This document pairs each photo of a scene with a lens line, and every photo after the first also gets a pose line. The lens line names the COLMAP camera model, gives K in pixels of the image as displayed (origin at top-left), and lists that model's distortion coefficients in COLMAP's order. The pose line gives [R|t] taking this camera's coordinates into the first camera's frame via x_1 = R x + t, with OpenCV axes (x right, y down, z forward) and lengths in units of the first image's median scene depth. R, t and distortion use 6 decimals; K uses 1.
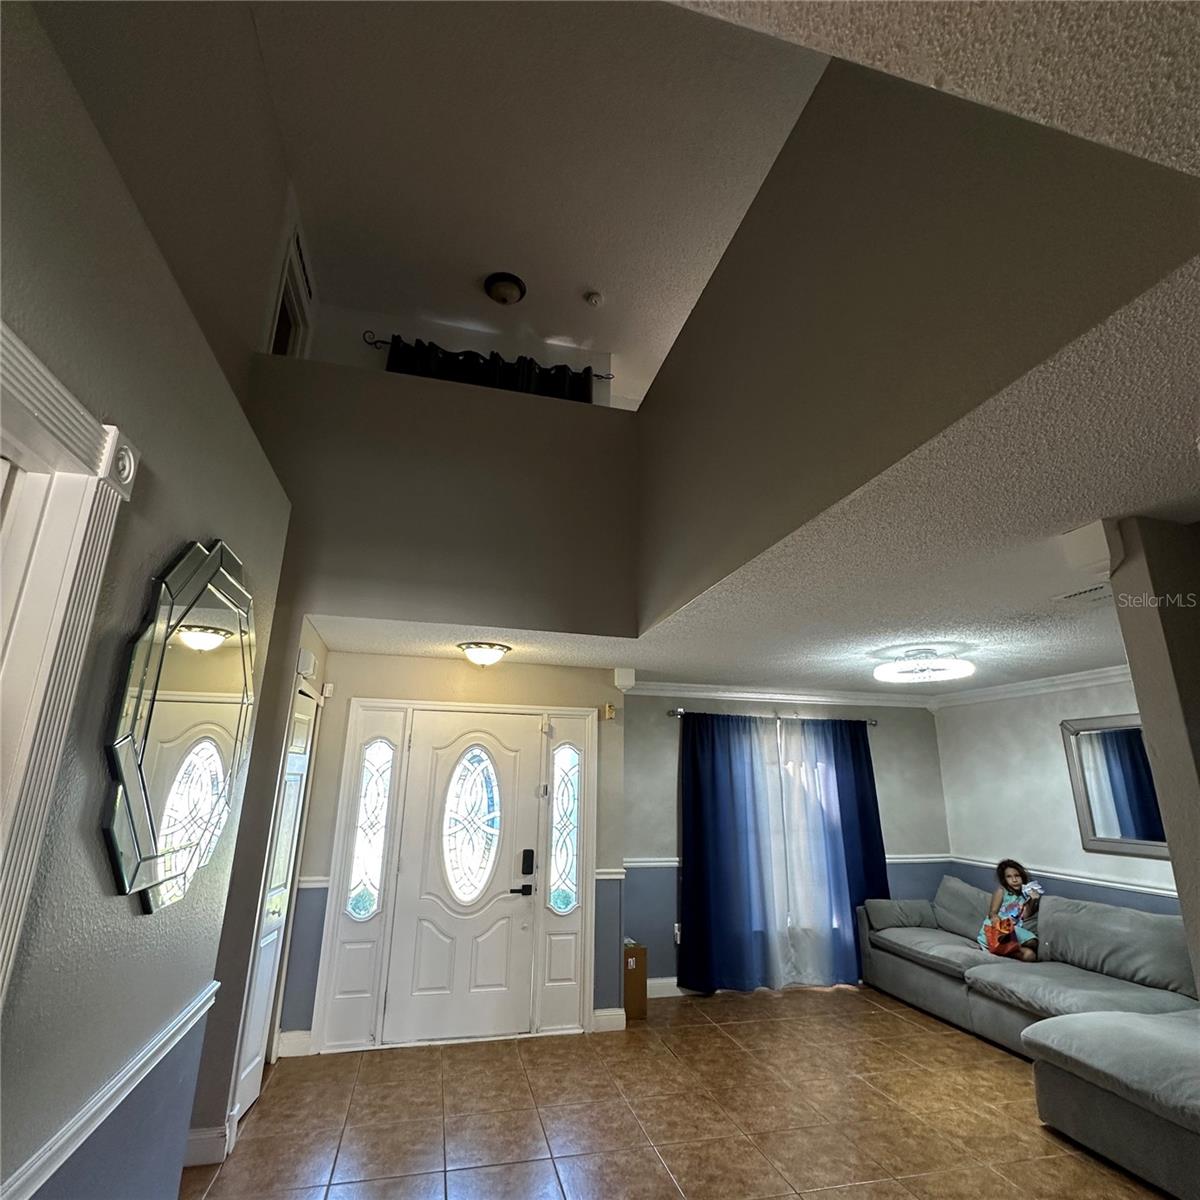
lens RADIAL K [[633.1, 0, 600.0], [0, 633.1, 600.0], [0, 0, 1]] dist [-0.005691, -0.001003]
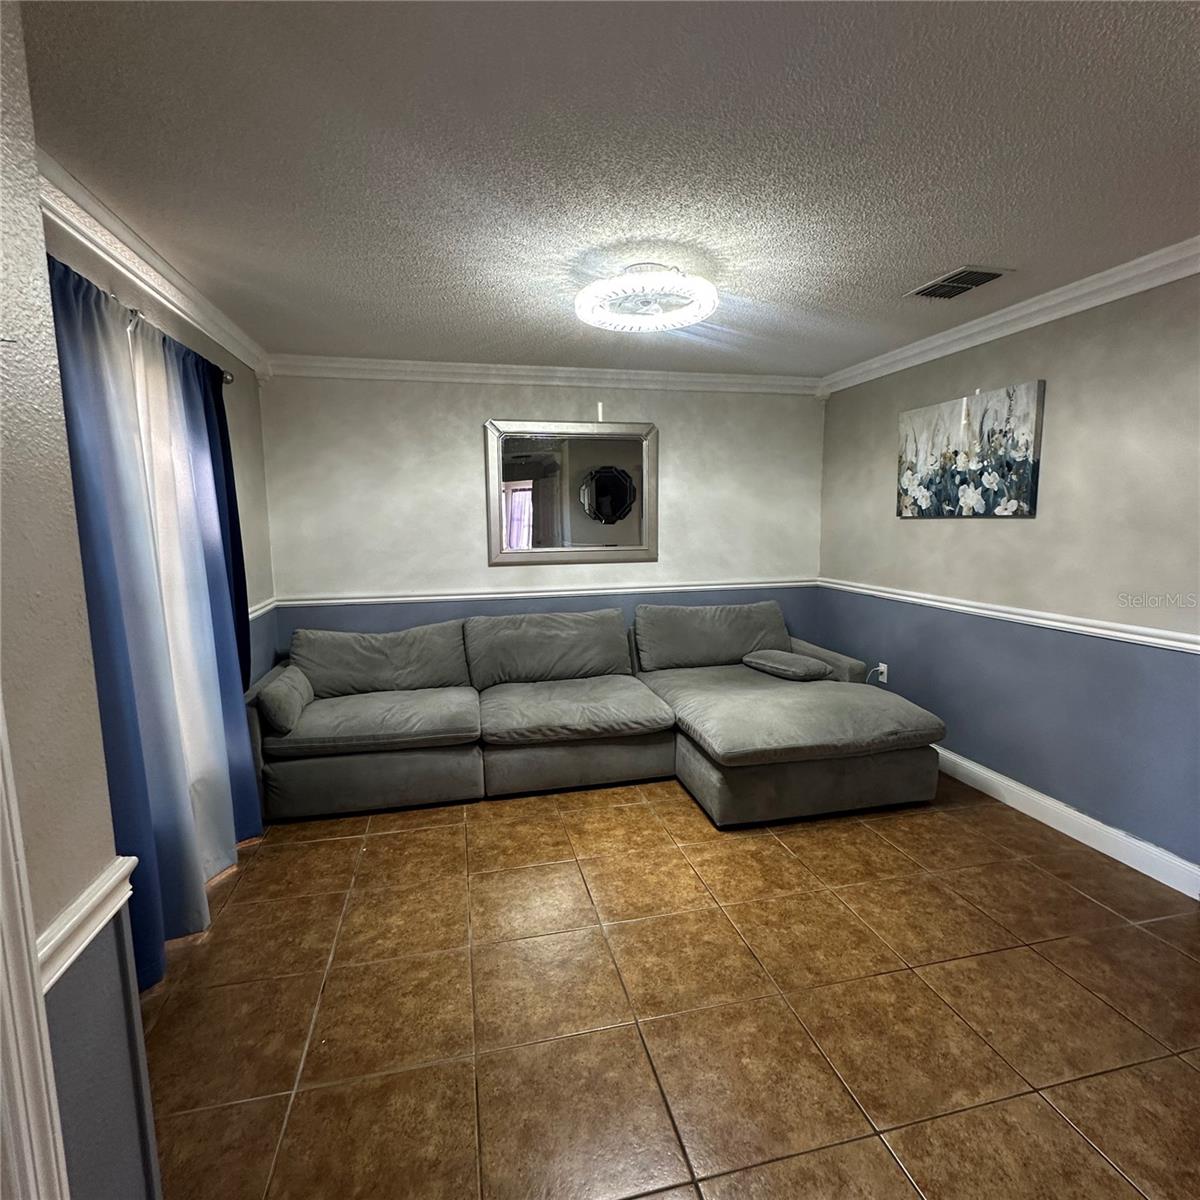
lens RADIAL K [[633.1, 0, 600.0], [0, 633.1, 600.0], [0, 0, 1]] dist [-0.005691, -0.001003]
pose [[0.019410, -0.140659, 0.989868, -0.154830], [-0.264260, 0.954124, 0.140762, 0.320175], [-0.964256, -0.264314, -0.018651, 0.989139]]
